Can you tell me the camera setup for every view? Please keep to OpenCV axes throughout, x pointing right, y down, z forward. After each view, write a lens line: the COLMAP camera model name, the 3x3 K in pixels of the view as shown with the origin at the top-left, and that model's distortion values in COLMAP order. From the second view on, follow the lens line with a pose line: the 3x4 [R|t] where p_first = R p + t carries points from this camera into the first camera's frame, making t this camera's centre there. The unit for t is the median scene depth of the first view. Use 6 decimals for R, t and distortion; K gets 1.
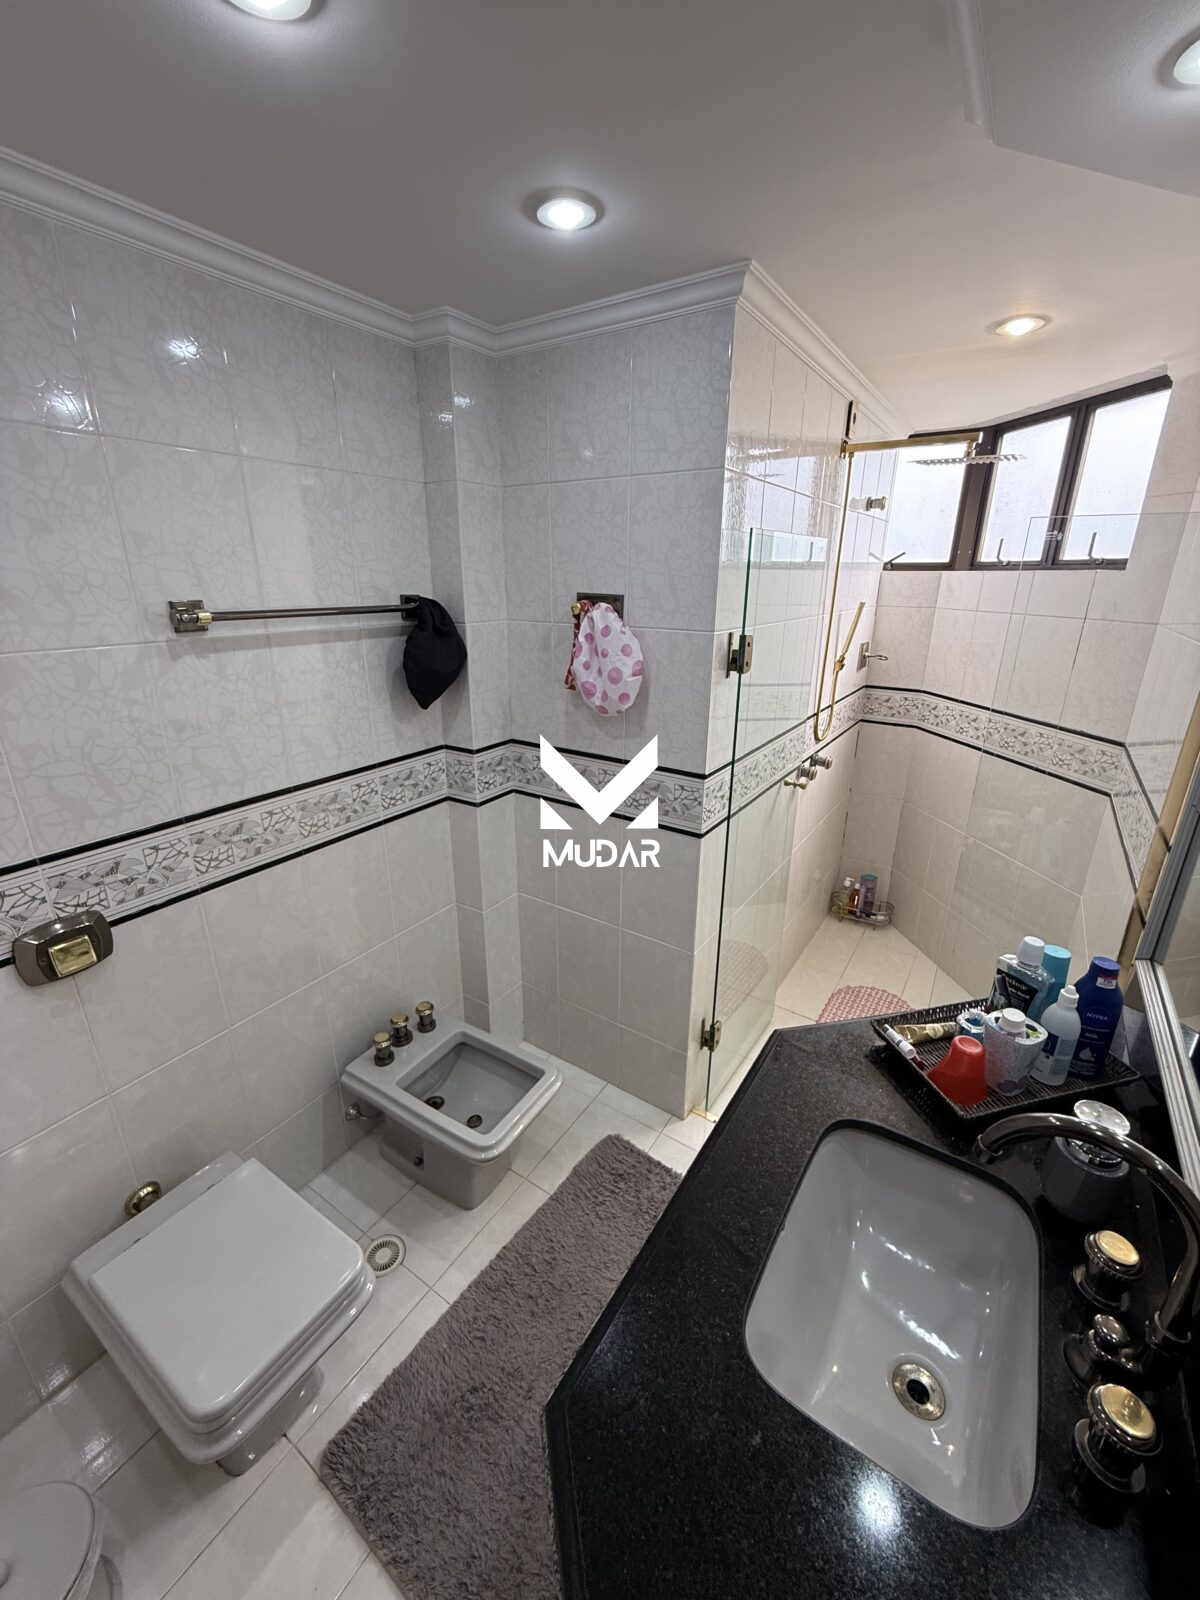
lens RADIAL K [[638.2, 0, 601.9], [0, 638.2, 794.7], [0, 0, 1]] dist [-0.001600, 0.000012]
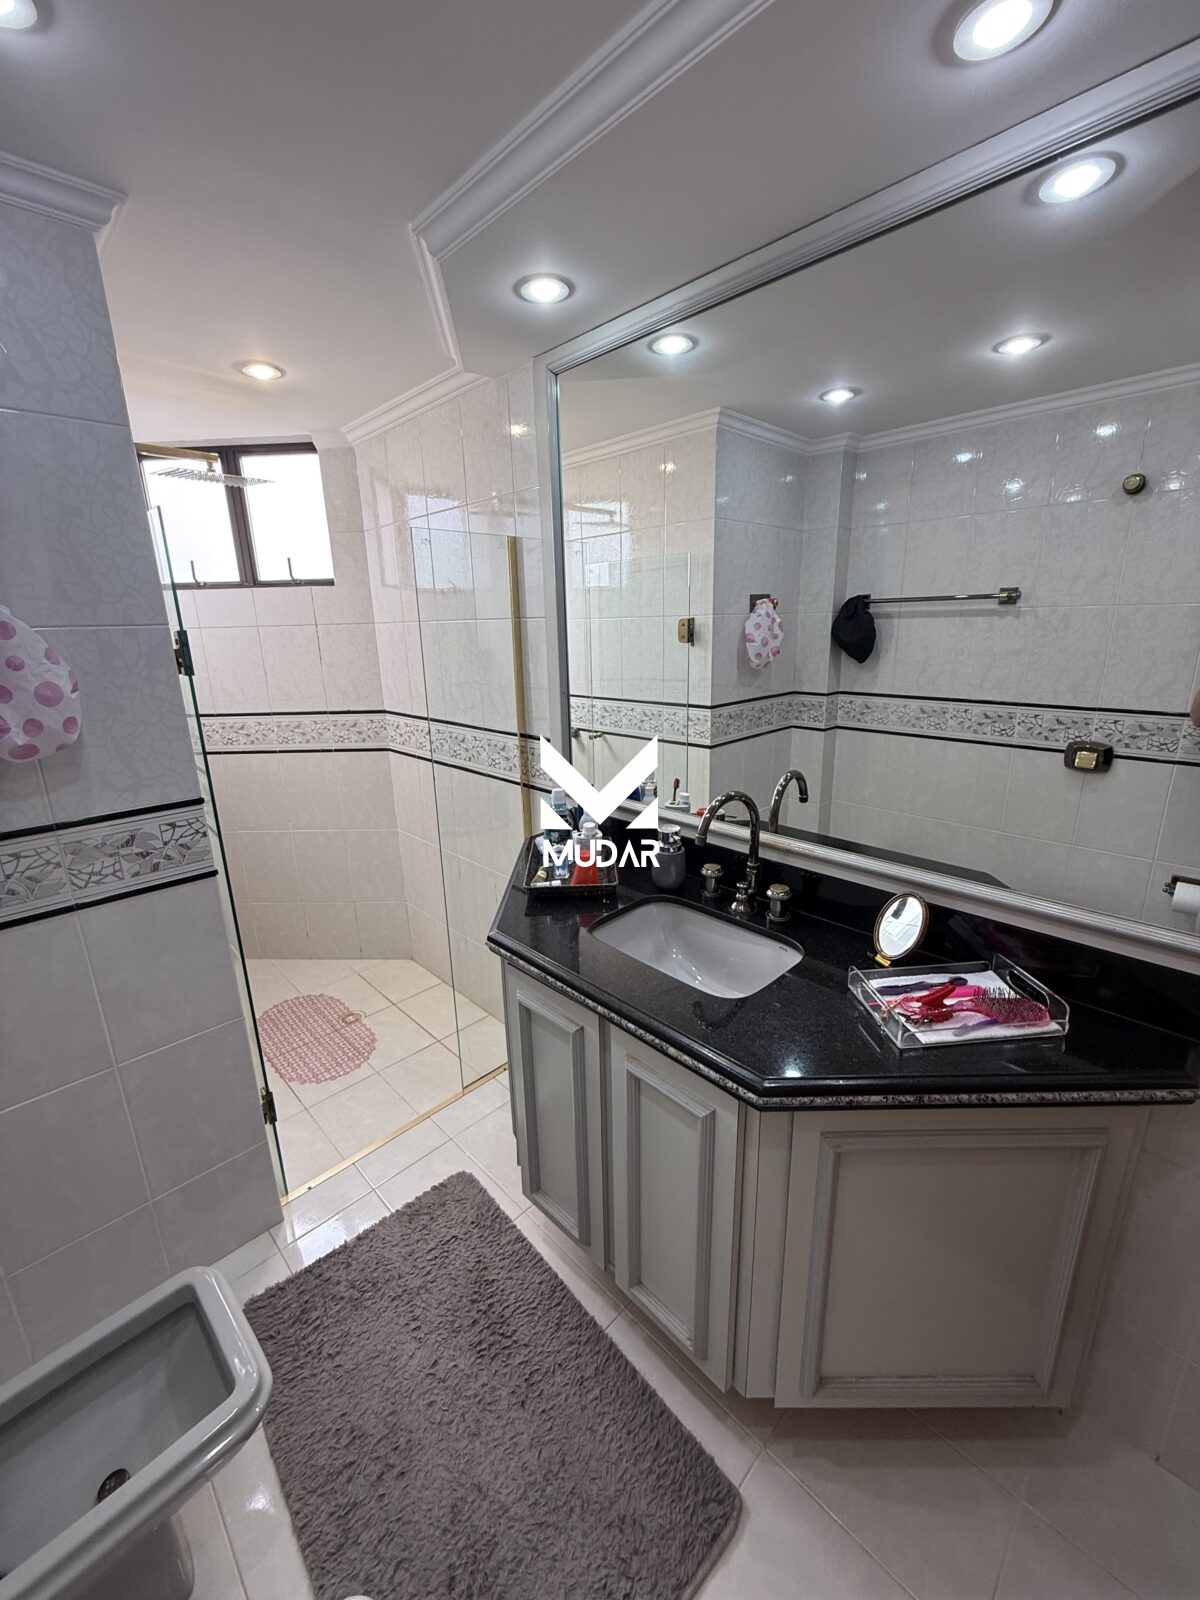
lens RADIAL K [[638.2, 0, 601.9], [0, 638.2, 794.7], [0, 0, 1]] dist [-0.001600, 0.000012]
pose [[0.210911, -0.269691, 0.939566, -0.464795], [0.343876, 0.920218, 0.186945, -0.009834], [-0.915022, 0.283665, 0.286825, 0.260555]]
